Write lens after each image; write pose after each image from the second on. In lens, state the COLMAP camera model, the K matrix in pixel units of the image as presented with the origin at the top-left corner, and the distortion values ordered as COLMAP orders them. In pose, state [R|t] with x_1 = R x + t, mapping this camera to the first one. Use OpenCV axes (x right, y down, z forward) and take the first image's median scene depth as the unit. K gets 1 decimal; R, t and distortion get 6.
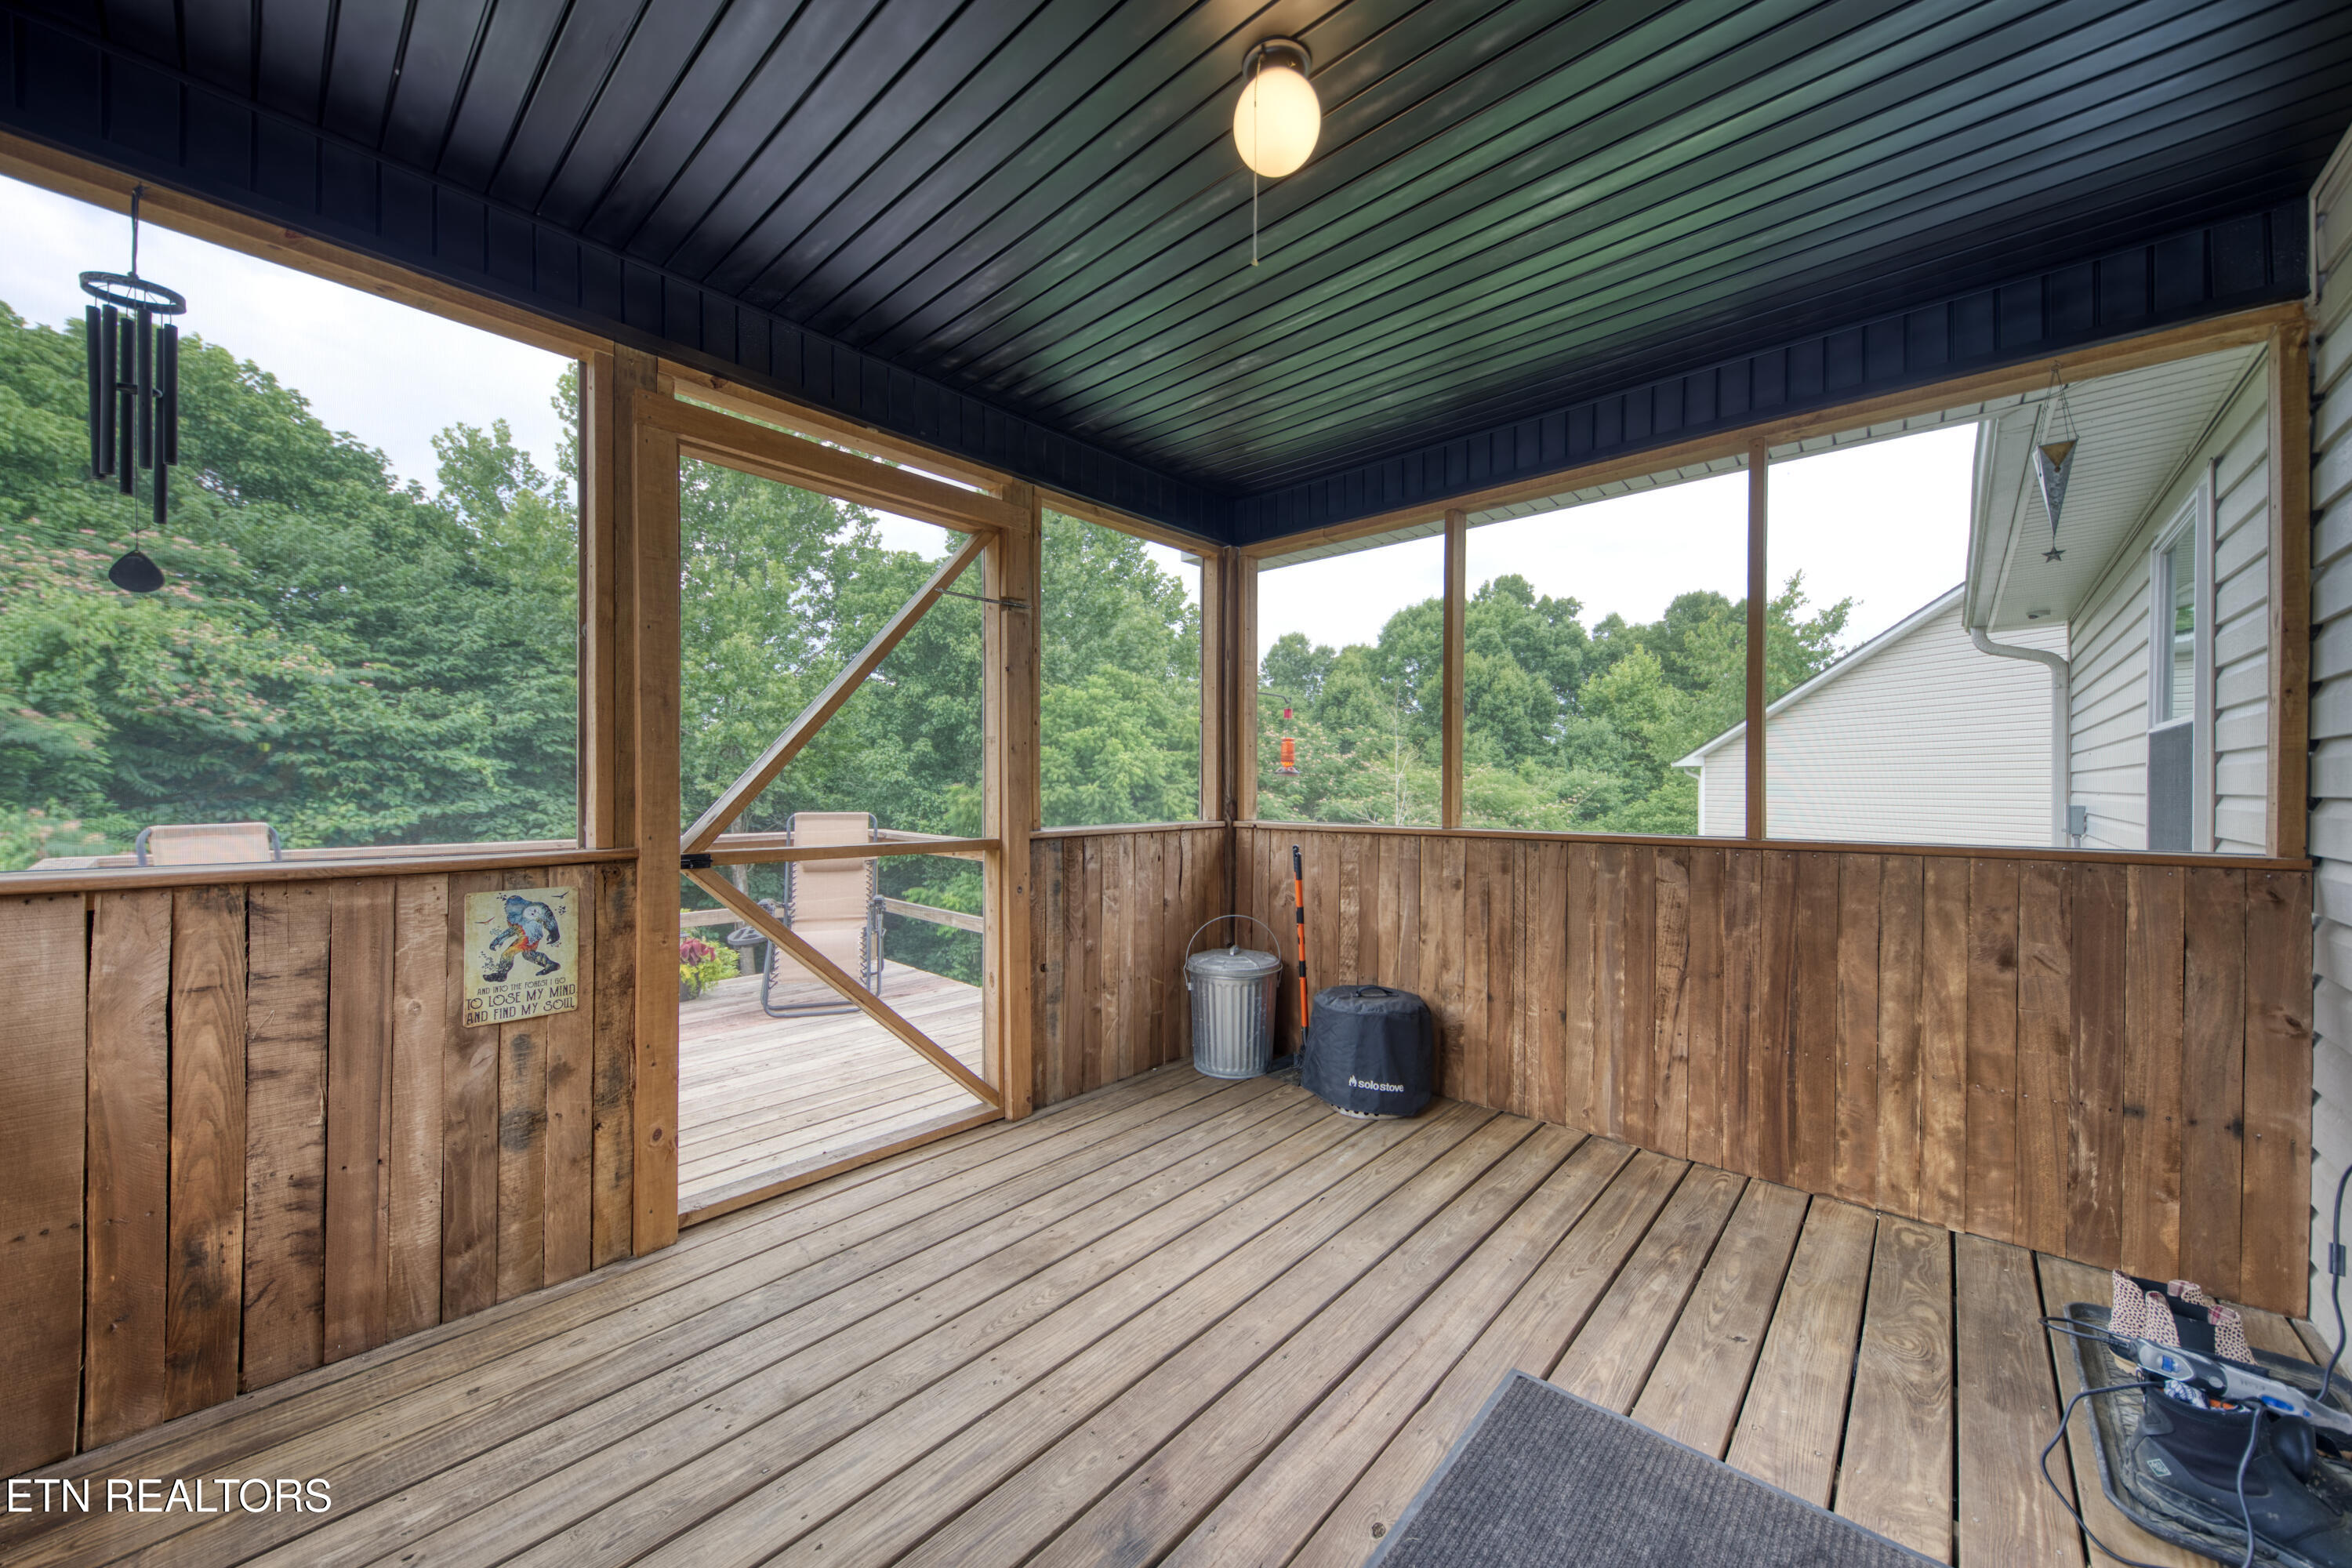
lens RADIAL K [[808.2, 0, 1203.9], [0, 808.2, 776.3], [0, 0, 1]] dist [0.018177, -0.004994]
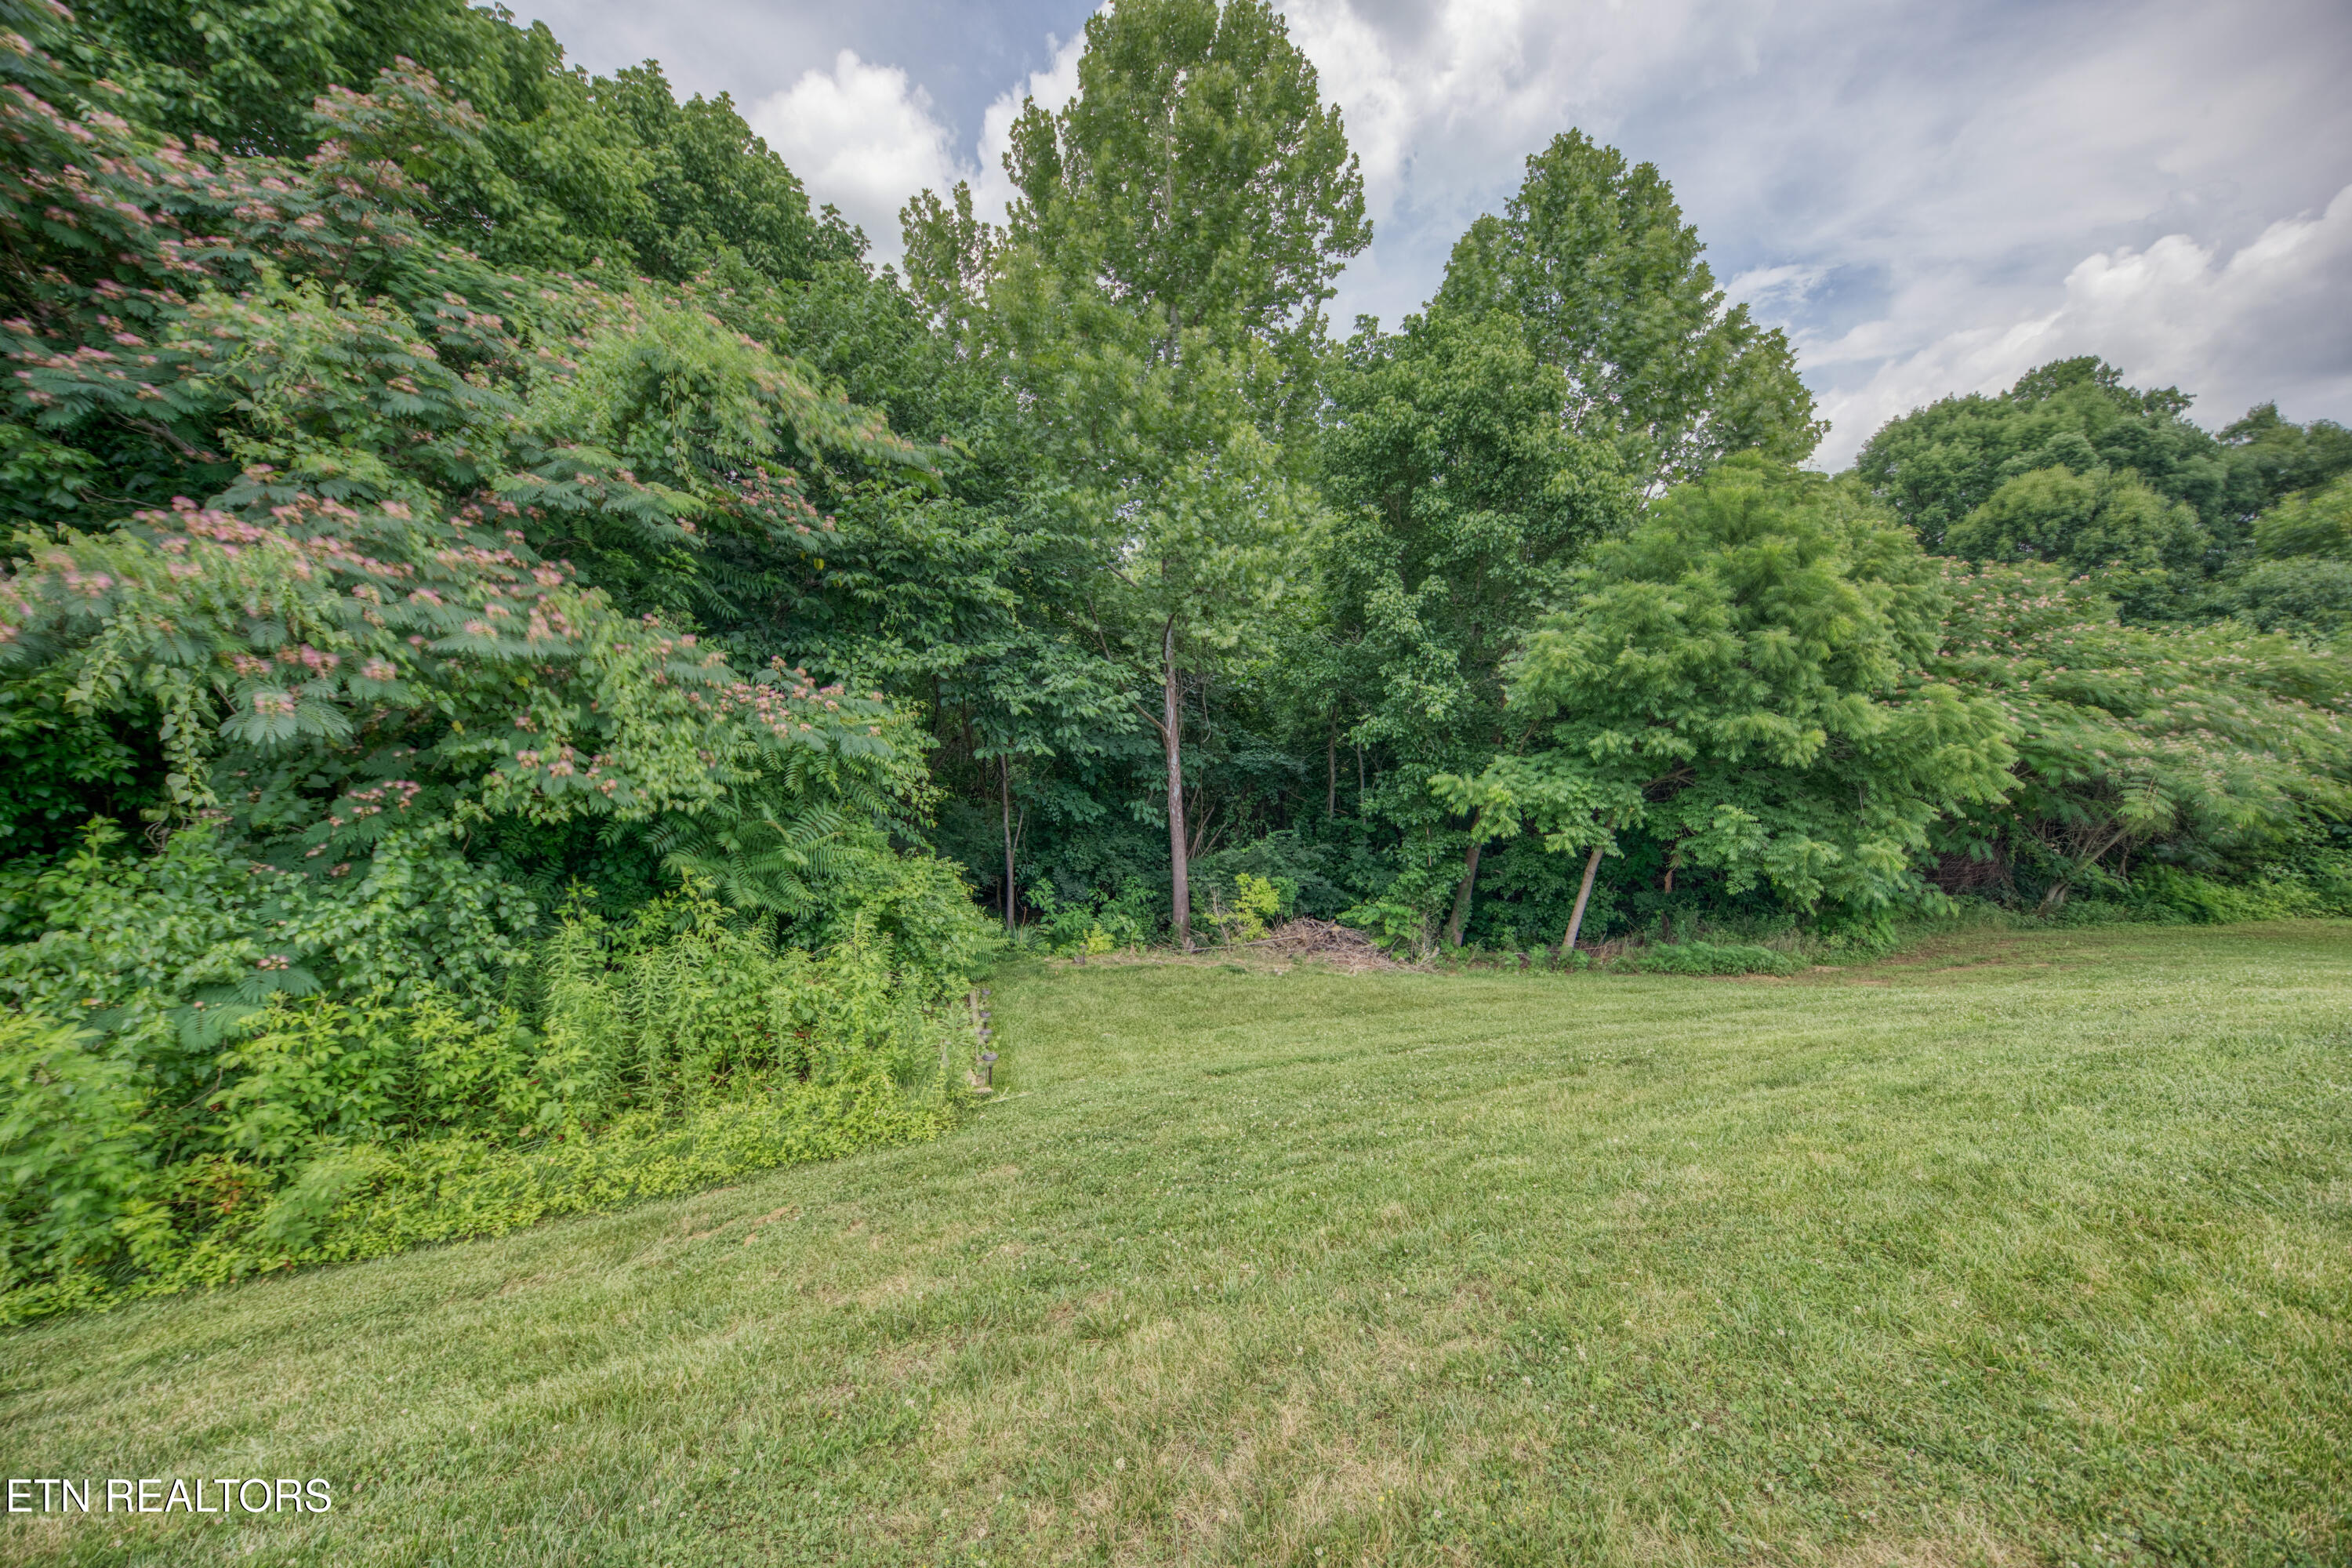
lens RADIAL K [[830.8, 0, 1178.4], [0, 830.8, 785.2], [0, 0, 1]] dist [0.001033, -0.001828]
pose [[0.938550, 0.070135, -0.337941, -0.340235], [-0.015560, 0.986739, 0.161569, 0.027337], [0.344791, -0.146382, 0.927195, 0.215885]]
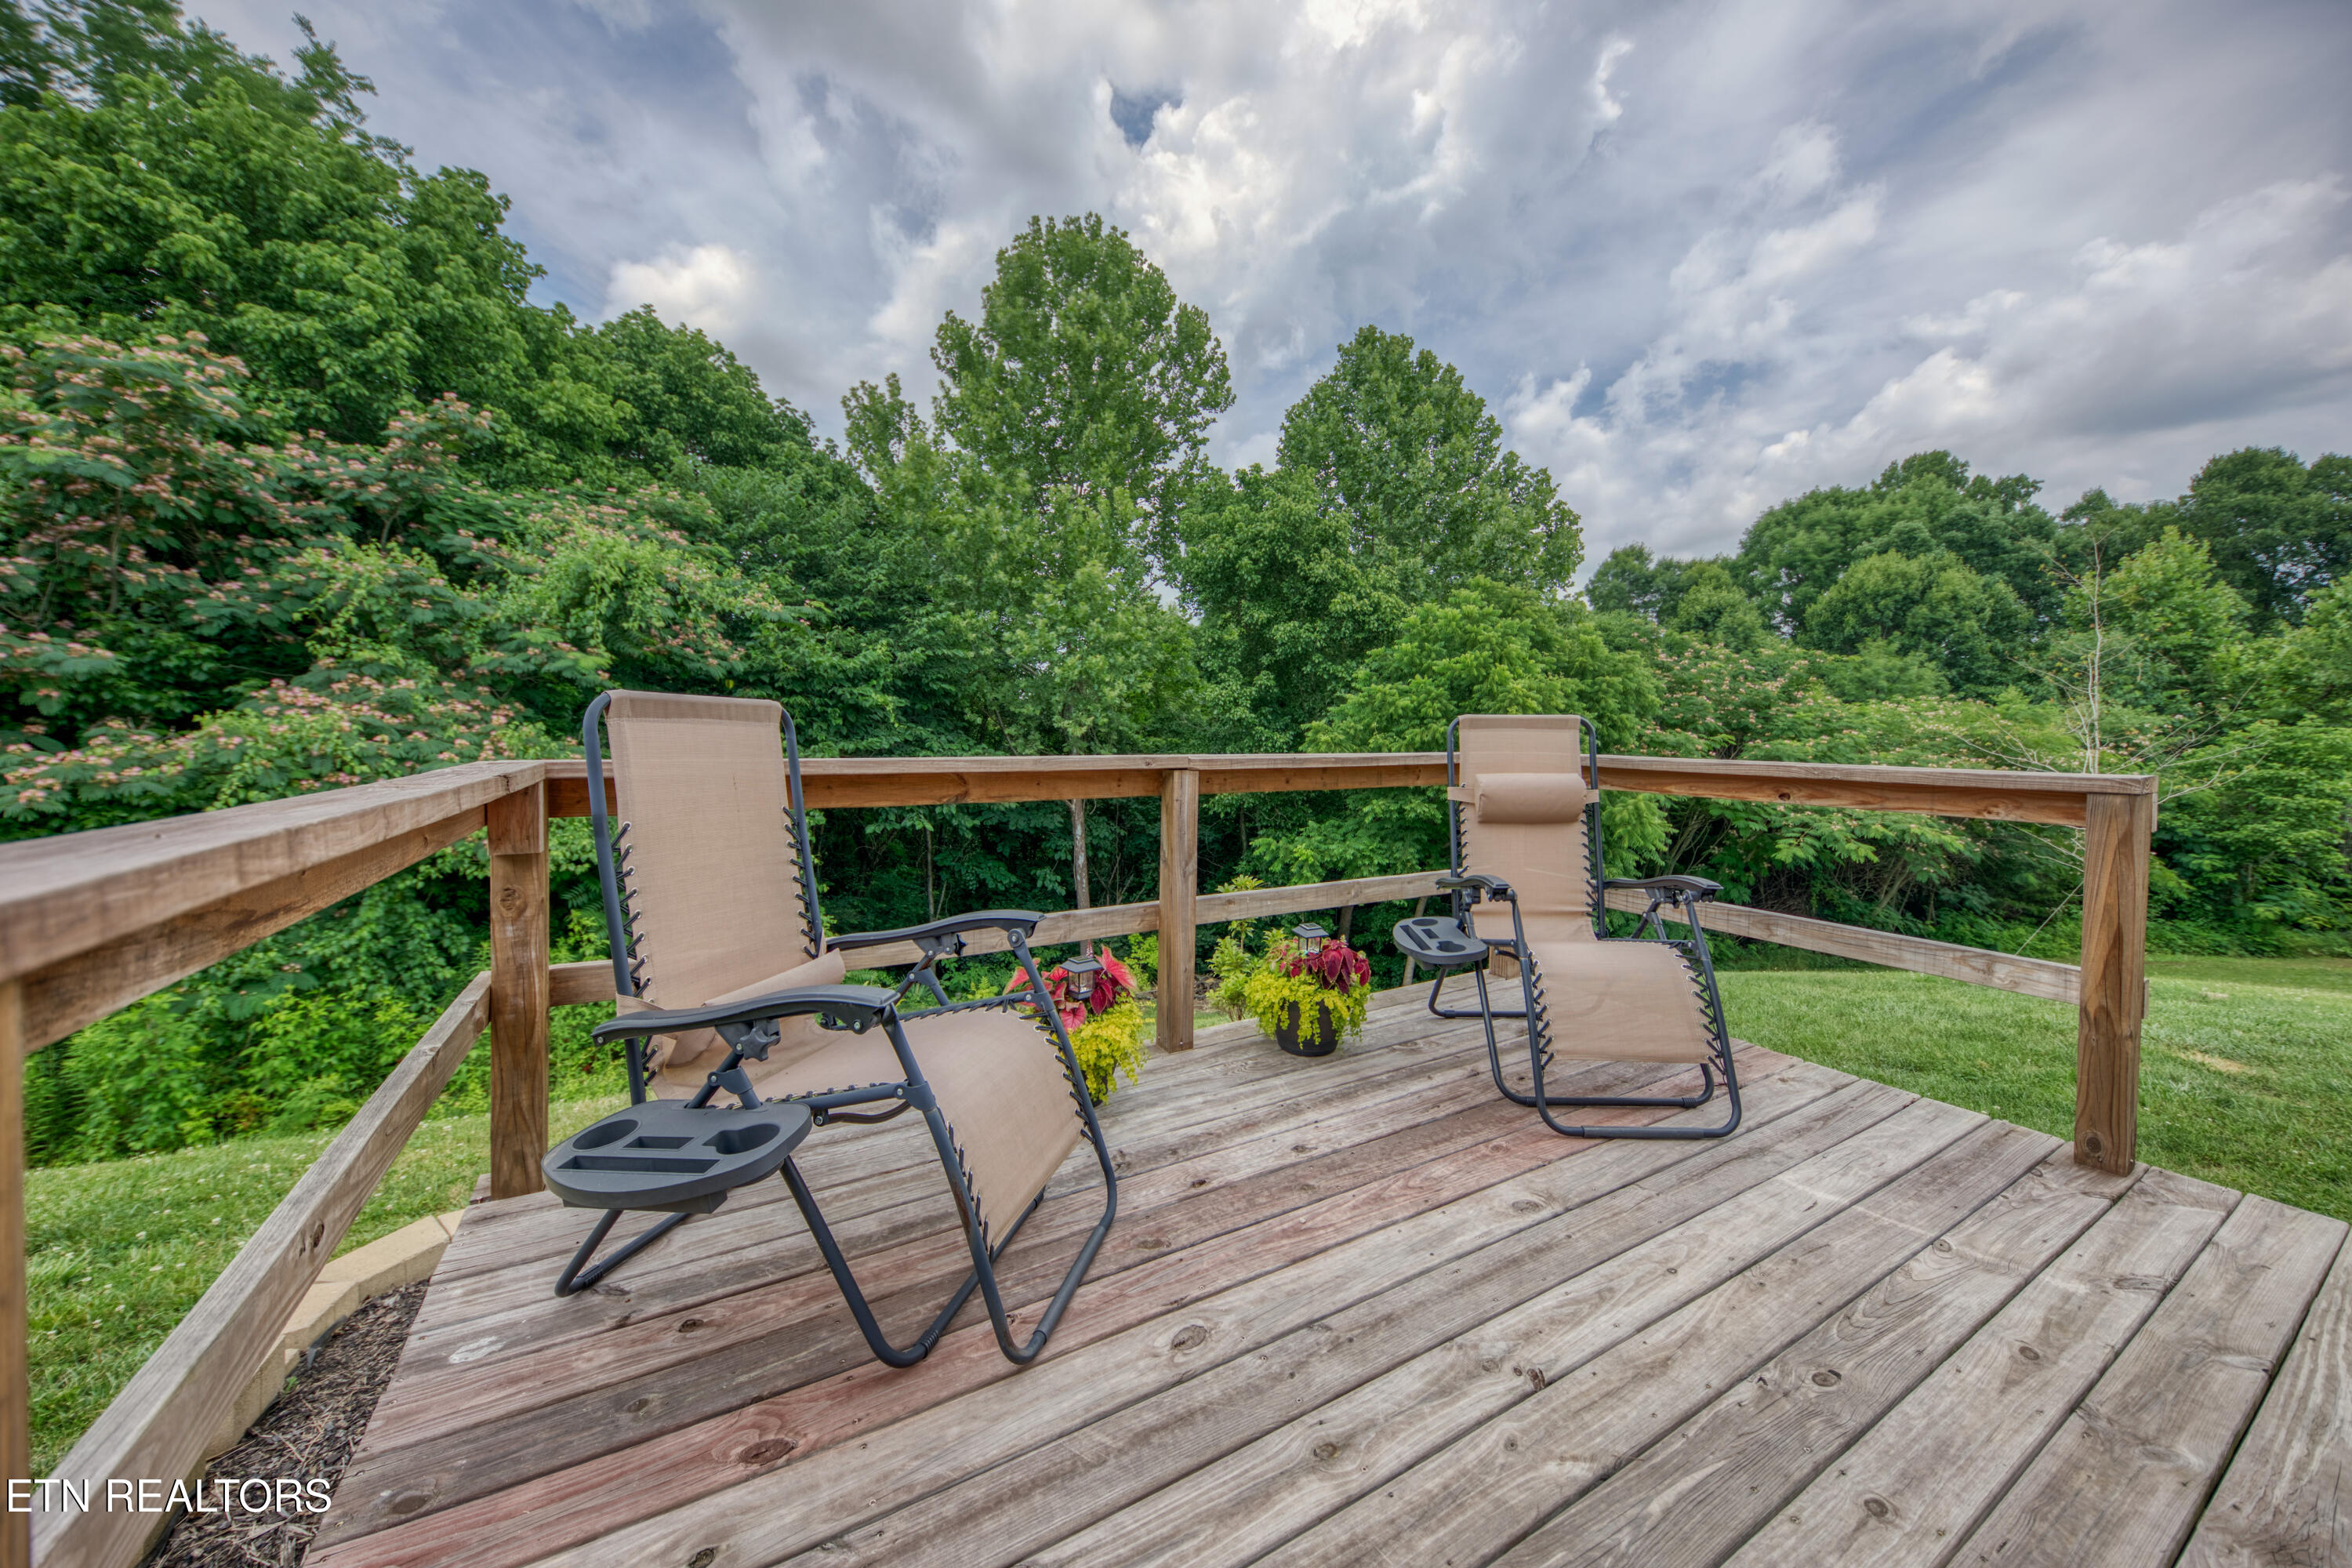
lens RADIAL K [[842.3, 0, 1175.1], [0, 842.3, 719.0], [0, 0, 1]] dist [-0.001355, -0.000053]
pose [[0.934707, -0.004978, -0.355385, -0.145588], [0.005103, 0.999987, -0.000585, 0.008663], [0.355383, -0.001267, 0.934720, 0.123397]]
